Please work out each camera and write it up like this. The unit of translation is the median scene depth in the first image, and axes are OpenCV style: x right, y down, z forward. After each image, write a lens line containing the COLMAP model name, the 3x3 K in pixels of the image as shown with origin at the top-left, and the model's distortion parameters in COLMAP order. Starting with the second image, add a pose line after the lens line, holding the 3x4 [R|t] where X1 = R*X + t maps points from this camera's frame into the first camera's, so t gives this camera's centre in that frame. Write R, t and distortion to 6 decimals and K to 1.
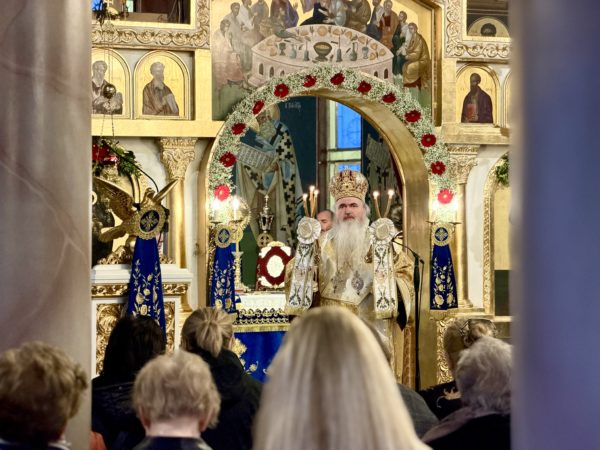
lens RADIAL K [[1810.9, 0, 300.0], [0, 1810.9, 225.0], [0, 0, 1]] dist [0.169765, 0.781731]
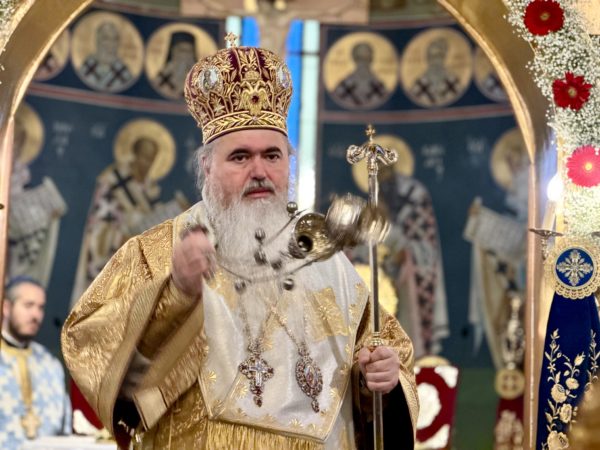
lens RADIAL K [[1810.9, 0, 300.0], [0, 1810.9, 225.0], [0, 0, 1]] dist [0.169765, 0.781731]
pose [[0.938040, -0.002788, -0.346515, 0.153595], [-0.042850, 0.991360, -0.123974, 0.044639], [0.343867, 0.131141, 0.929816, 0.635861]]
